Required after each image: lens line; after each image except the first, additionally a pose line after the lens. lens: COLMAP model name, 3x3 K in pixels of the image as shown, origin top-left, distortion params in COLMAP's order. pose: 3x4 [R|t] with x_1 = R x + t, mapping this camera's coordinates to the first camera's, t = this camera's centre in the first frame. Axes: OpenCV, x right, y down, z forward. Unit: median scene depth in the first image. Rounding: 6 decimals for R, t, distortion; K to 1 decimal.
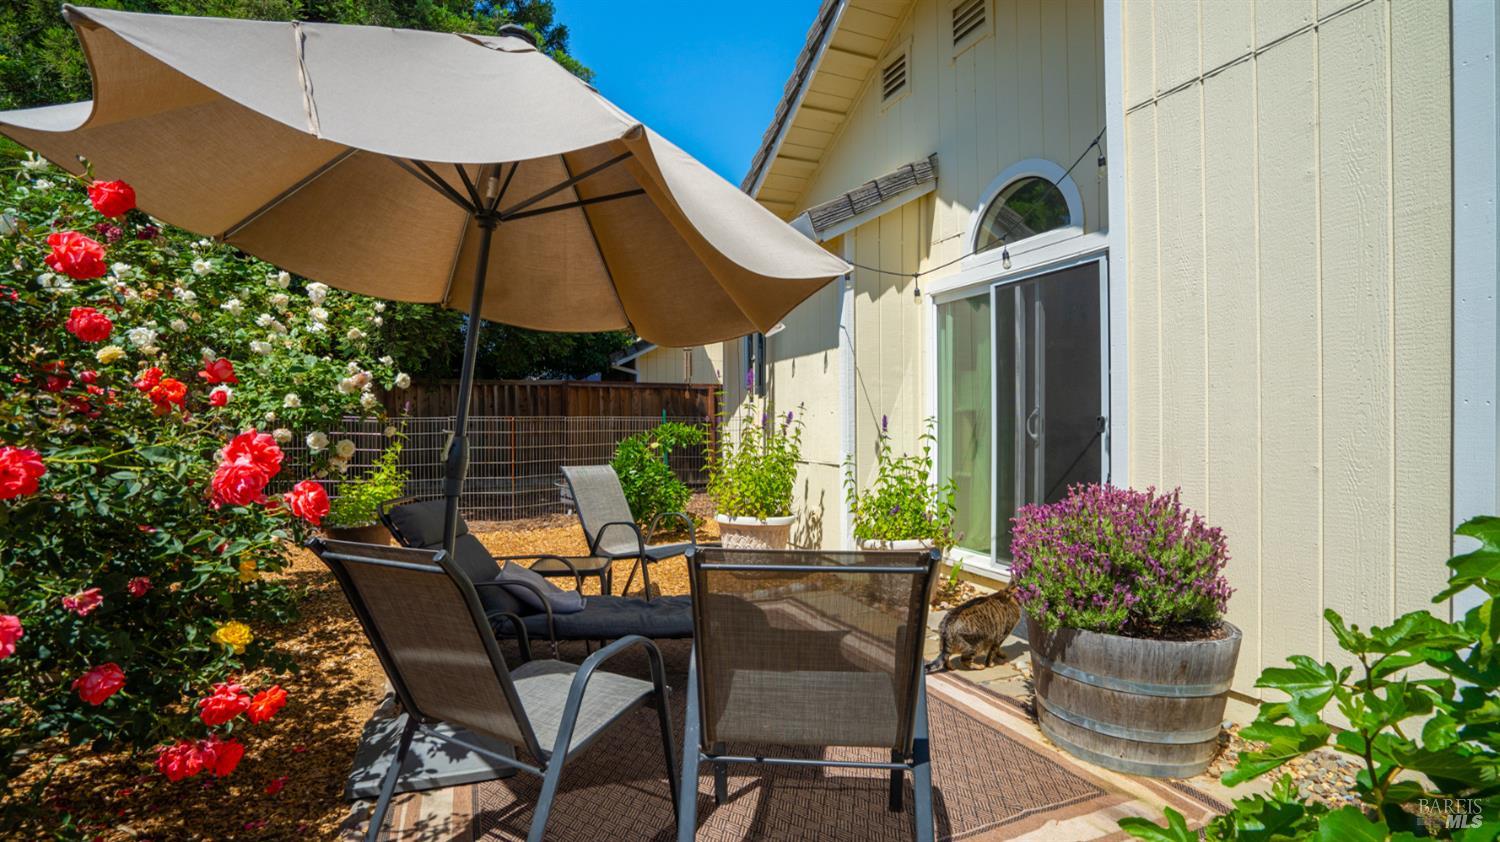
lens RADIAL K [[674.0, 0, 749.6], [0, 674.0, 402.1], [0, 0, 1]] dist [-0.012198, 0.006515]
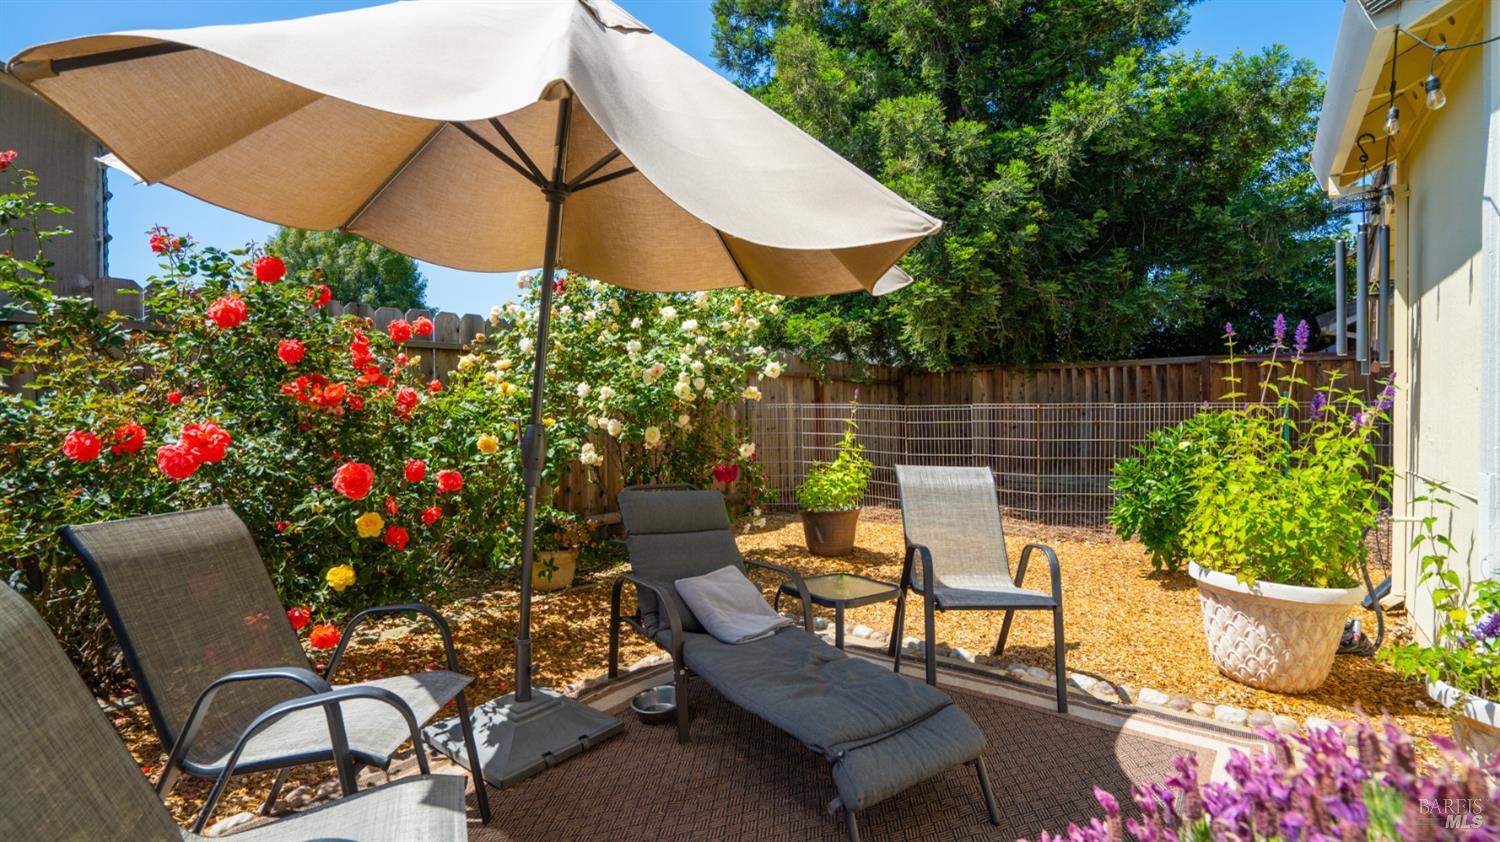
lens RADIAL K [[674.0, 0, 749.6], [0, 674.0, 402.1], [0, 0, 1]] dist [-0.012198, 0.006515]
pose [[0.524792, -0.013309, -0.851126, 0.254708], [0.028685, 0.999586, 0.002056, 0.010187], [0.850747, -0.025493, 0.524957, 0.332689]]
